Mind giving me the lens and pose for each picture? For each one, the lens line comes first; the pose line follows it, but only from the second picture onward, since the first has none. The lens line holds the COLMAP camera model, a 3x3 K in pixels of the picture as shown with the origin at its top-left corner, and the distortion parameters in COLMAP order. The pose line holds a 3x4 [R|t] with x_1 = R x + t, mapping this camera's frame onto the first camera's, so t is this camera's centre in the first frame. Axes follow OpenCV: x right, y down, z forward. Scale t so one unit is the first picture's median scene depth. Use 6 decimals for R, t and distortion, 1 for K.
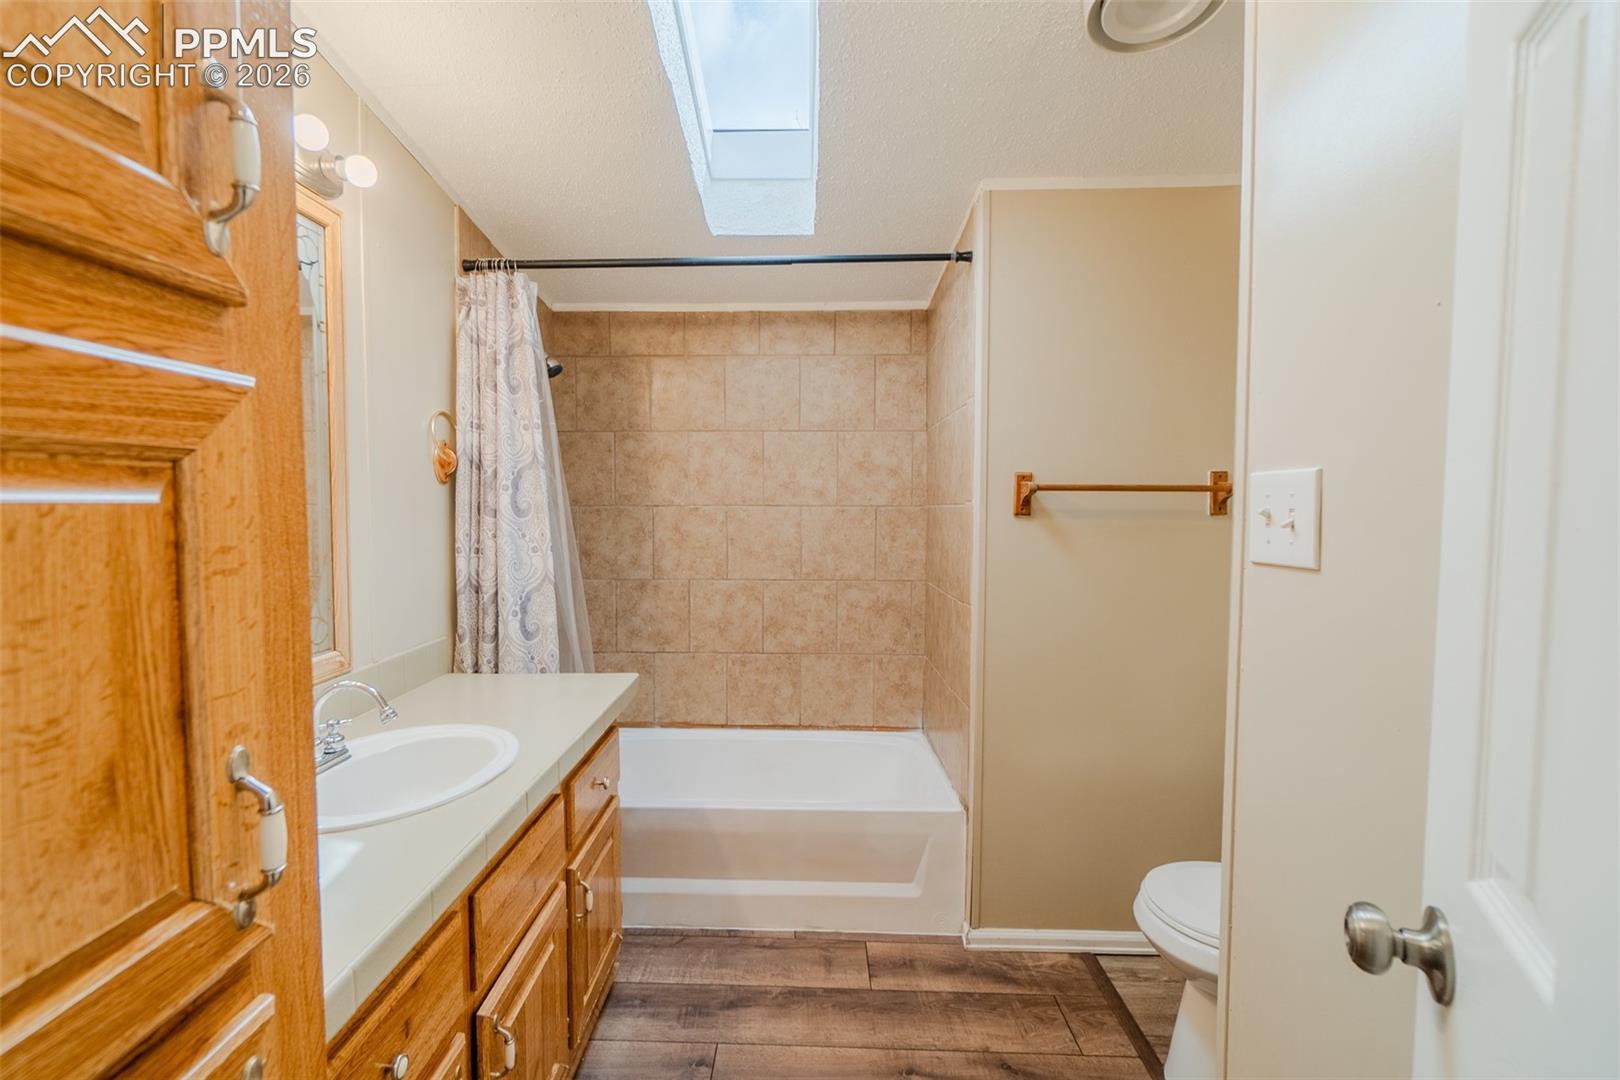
lens RADIAL K [[689.8, 0, 796.0], [0, 689.8, 531.7], [0, 0, 1]] dist [-0.003394, 0.001130]
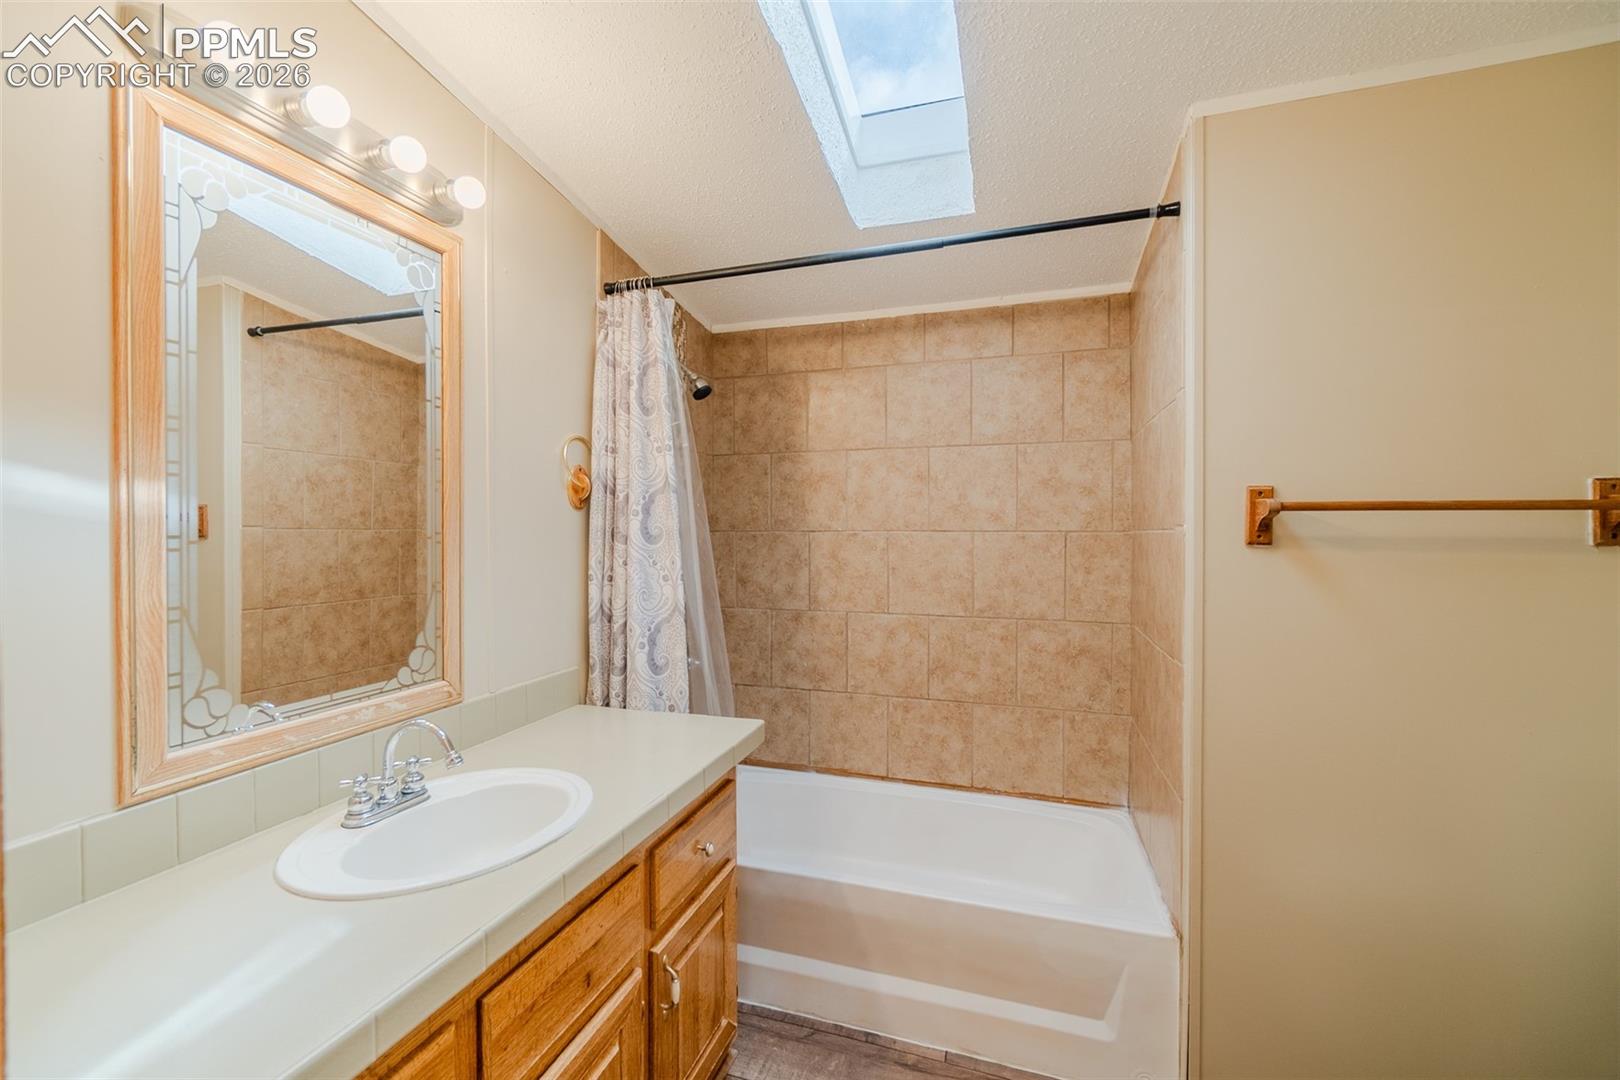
lens RADIAL K [[689.8, 0, 796.0], [0, 689.8, 531.7], [0, 0, 1]] dist [-0.003394, 0.001130]
pose [[0.955233, -0.000620, -0.295854, 0.063101], [-0.009895, 0.999371, -0.034043, -0.006407], [0.295690, 0.035447, 0.954626, 0.130740]]
